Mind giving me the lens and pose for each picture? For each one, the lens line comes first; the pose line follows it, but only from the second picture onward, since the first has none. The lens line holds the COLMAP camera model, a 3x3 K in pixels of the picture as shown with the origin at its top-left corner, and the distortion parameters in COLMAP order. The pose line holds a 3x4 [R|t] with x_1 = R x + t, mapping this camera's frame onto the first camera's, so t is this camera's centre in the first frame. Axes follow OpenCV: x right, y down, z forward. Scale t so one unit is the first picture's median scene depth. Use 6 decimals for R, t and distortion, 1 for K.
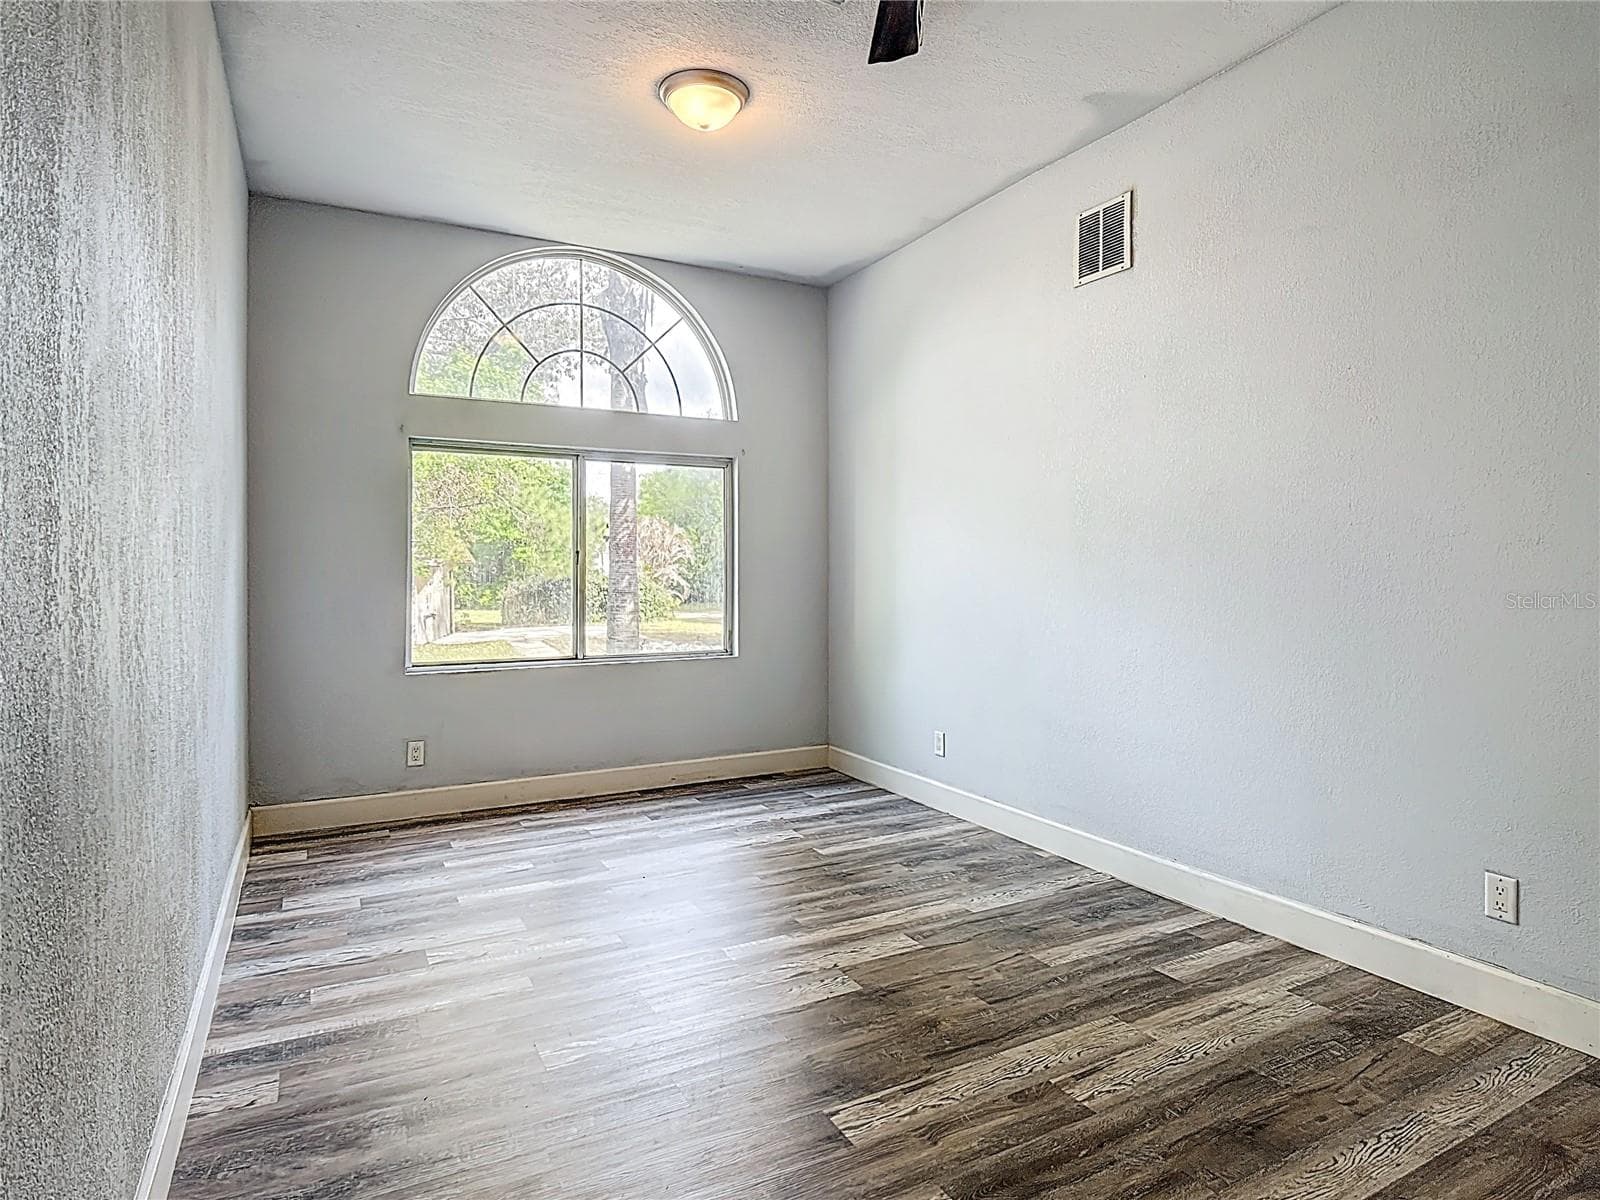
lens RADIAL K [[871.6, 0, 803.8], [0, 871.6, 592.3], [0, 0, 1]] dist [0.003585, -0.000668]
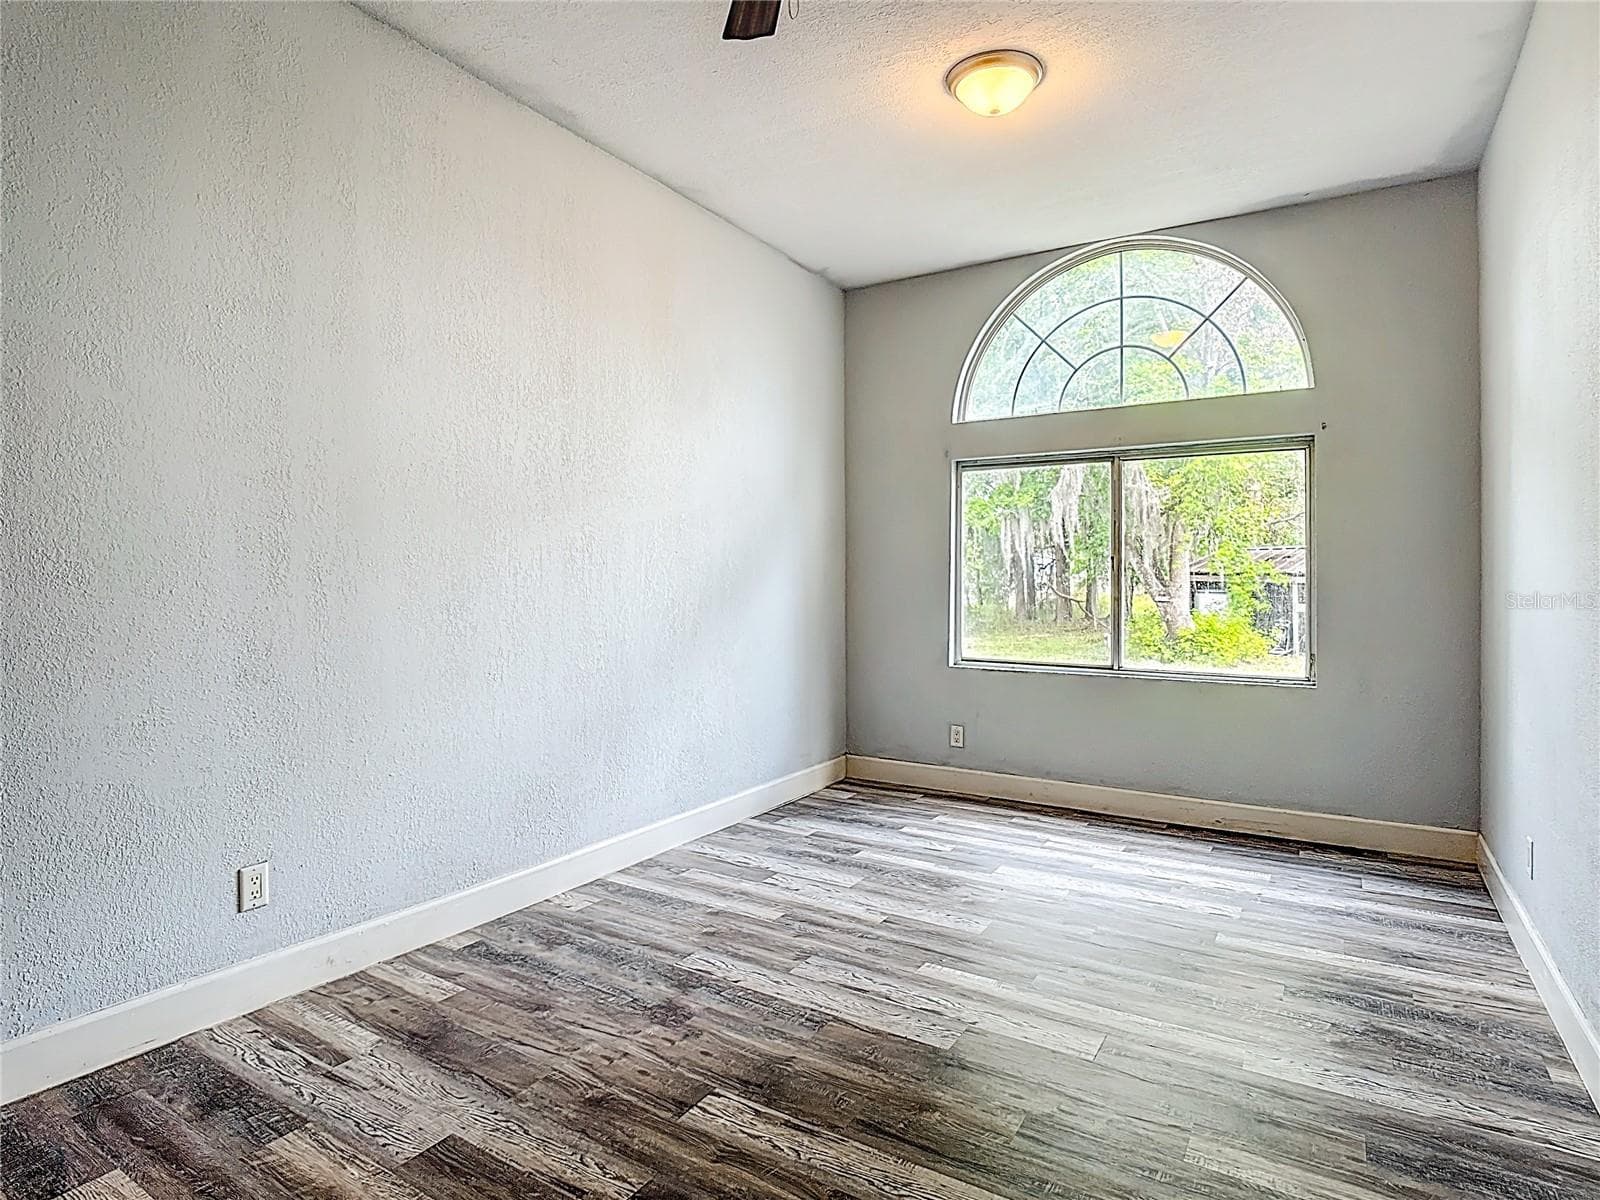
lens RADIAL K [[871.6, 0, 810.1], [0, 871.6, 596.8], [0, 0, 1]] dist [0.003585, -0.000668]
pose [[0.512237, 0.022018, -0.858562, 0.402860], [-0.024587, 0.999638, 0.010967, -0.005938], [0.858492, 0.015492, 0.512592, 0.226372]]
